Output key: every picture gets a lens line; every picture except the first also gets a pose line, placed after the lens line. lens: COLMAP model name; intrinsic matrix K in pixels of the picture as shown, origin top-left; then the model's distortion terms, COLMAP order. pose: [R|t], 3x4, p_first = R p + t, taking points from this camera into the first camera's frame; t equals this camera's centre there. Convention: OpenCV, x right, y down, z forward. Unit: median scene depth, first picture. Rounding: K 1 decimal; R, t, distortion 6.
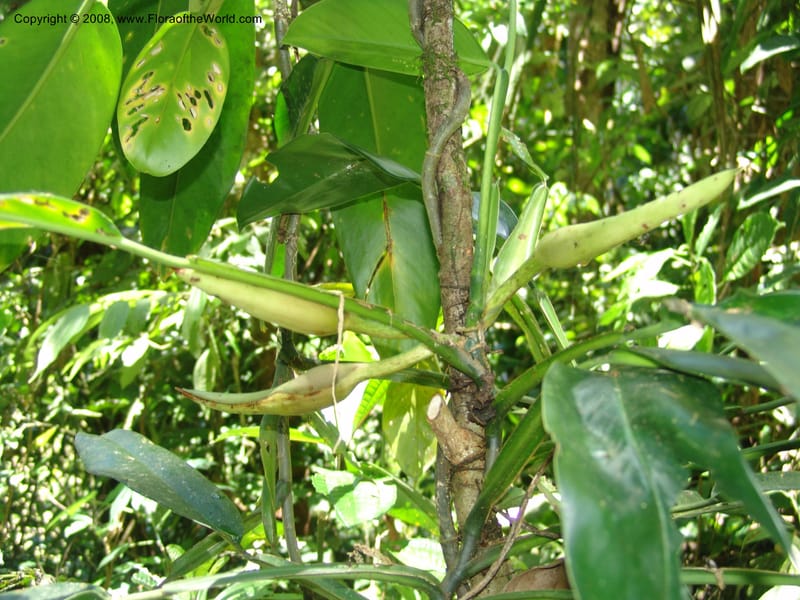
lens RADIAL K [[968.0, 0, 400.0], [0, 968.0, 300.0], [0, 0, 1]] dist [-0.071108, 0.127309]
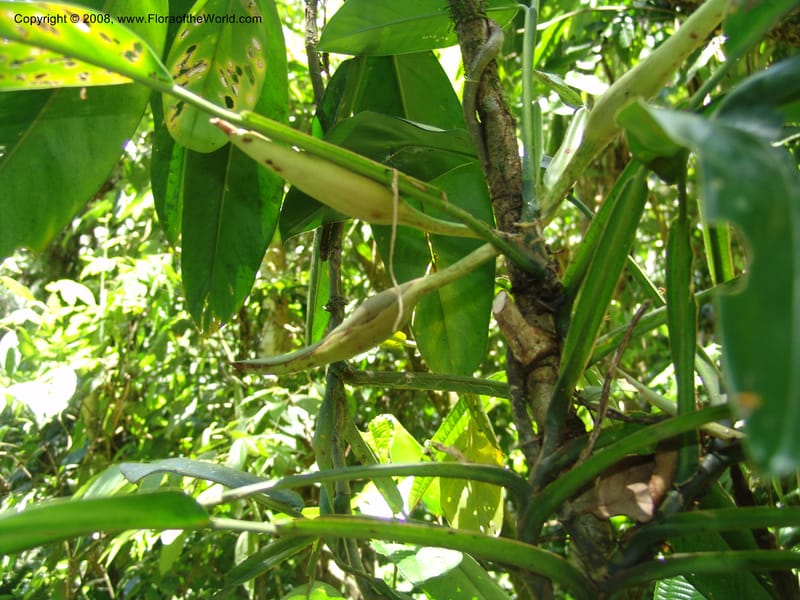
lens RADIAL K [[968.0, 0, 400.0], [0, 968.0, 300.0], [0, 0, 1]] dist [-0.071108, 0.127309]
pose [[0.996265, -0.084197, -0.019148, -0.039913], [0.076593, 0.964103, -0.254243, 0.314600], [0.039867, 0.251827, 0.966951, 0.068992]]
